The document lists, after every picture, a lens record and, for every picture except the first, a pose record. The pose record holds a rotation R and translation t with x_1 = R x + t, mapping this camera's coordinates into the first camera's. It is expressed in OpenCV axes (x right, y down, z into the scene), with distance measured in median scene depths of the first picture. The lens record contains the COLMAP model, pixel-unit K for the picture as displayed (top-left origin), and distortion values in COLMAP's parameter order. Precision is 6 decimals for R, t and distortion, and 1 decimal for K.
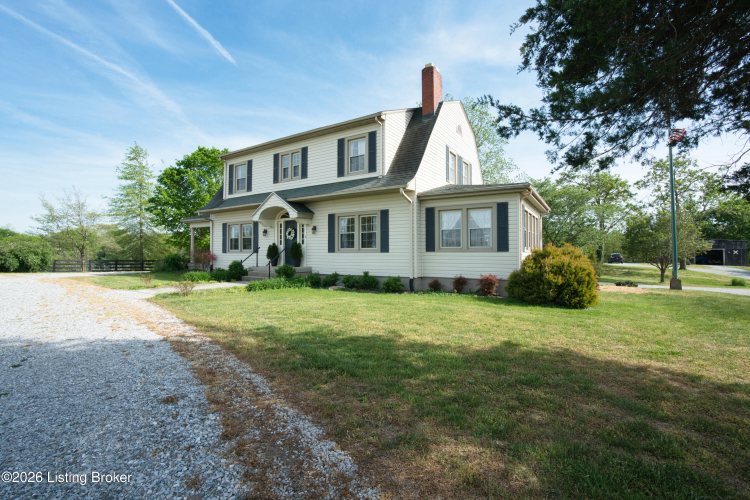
lens RADIAL K [[341.3, 0, 373.1], [0, 341.3, 247.1], [0, 0, 1]] dist [-0.060460, 0.021053]
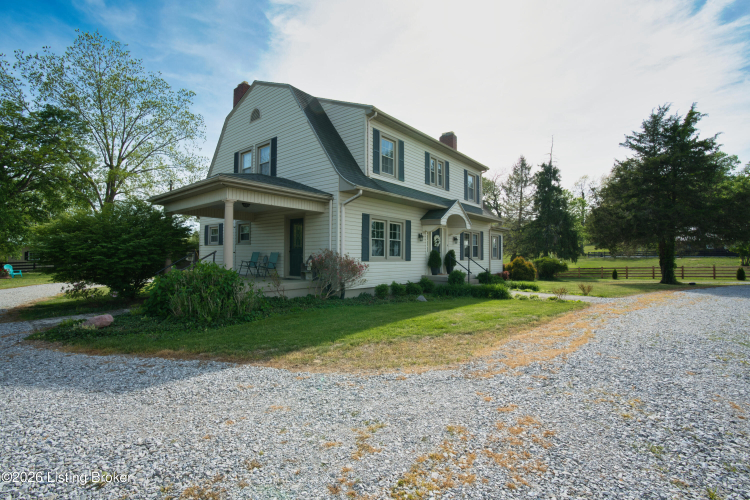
lens RADIAL K [[350.1, 0, 371.2], [0, 350.1, 252.6], [0, 0, 1]] dist [-0.060418, 0.024575]
pose [[0.142251, 0.017209, 0.989681, -1.369486], [-0.025887, 0.999572, -0.013660, 0.013498], [-0.989492, -0.023677, 0.142636, 1.120188]]
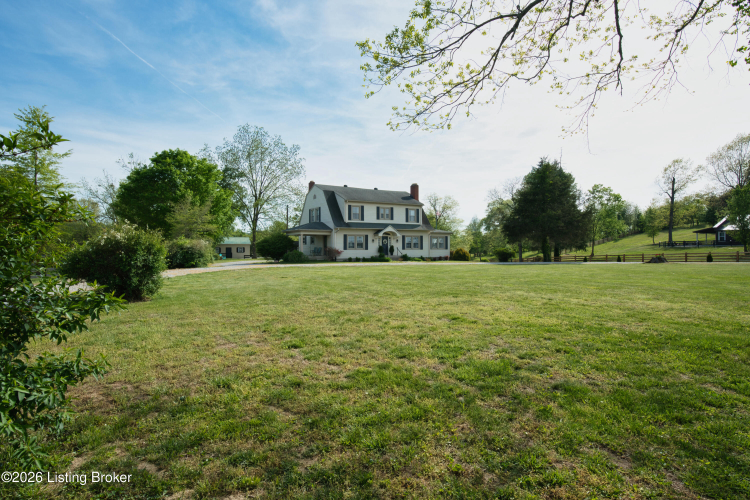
lens RADIAL K [[417.7, 0, 372.1], [0, 417.7, 251.3], [0, 0, 1]] dist [-0.025366, -0.000112]
pose [[0.455598, -0.005414, 0.890169, -3.146163], [-0.015128, 0.999790, 0.013823, -0.011751], [-0.890057, -0.019764, 0.455420, -0.293128]]
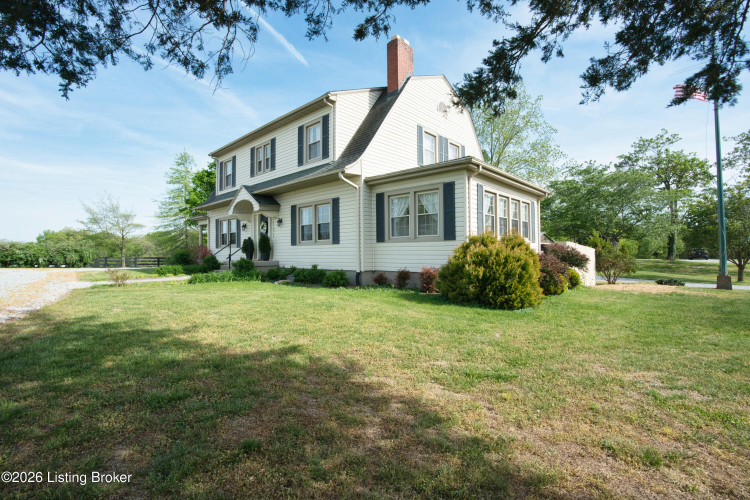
lens RADIAL K [[341.3, 0, 373.1], [0, 341.3, 247.1], [0, 0, 1]] dist [-0.060460, 0.021053]
pose [[0.982960, -0.010111, -0.183541, 0.267175], [0.011022, 0.999931, 0.003947, 0.018742], [0.183489, -0.005903, 0.983004, 0.097553]]
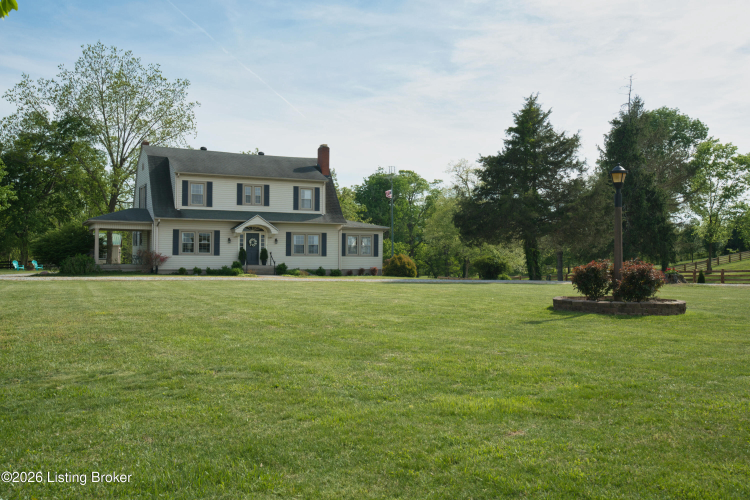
lens RADIAL K [[717.9, 0, 370.2], [0, 717.9, 257.6], [0, 0, 1]] dist [0.092970, 0.016747]
pose [[0.538327, 0.005194, 0.842720, -2.739097], [-0.026290, 0.999598, 0.010633, -0.021693], [-0.842326, -0.027879, 0.538247, -1.146155]]
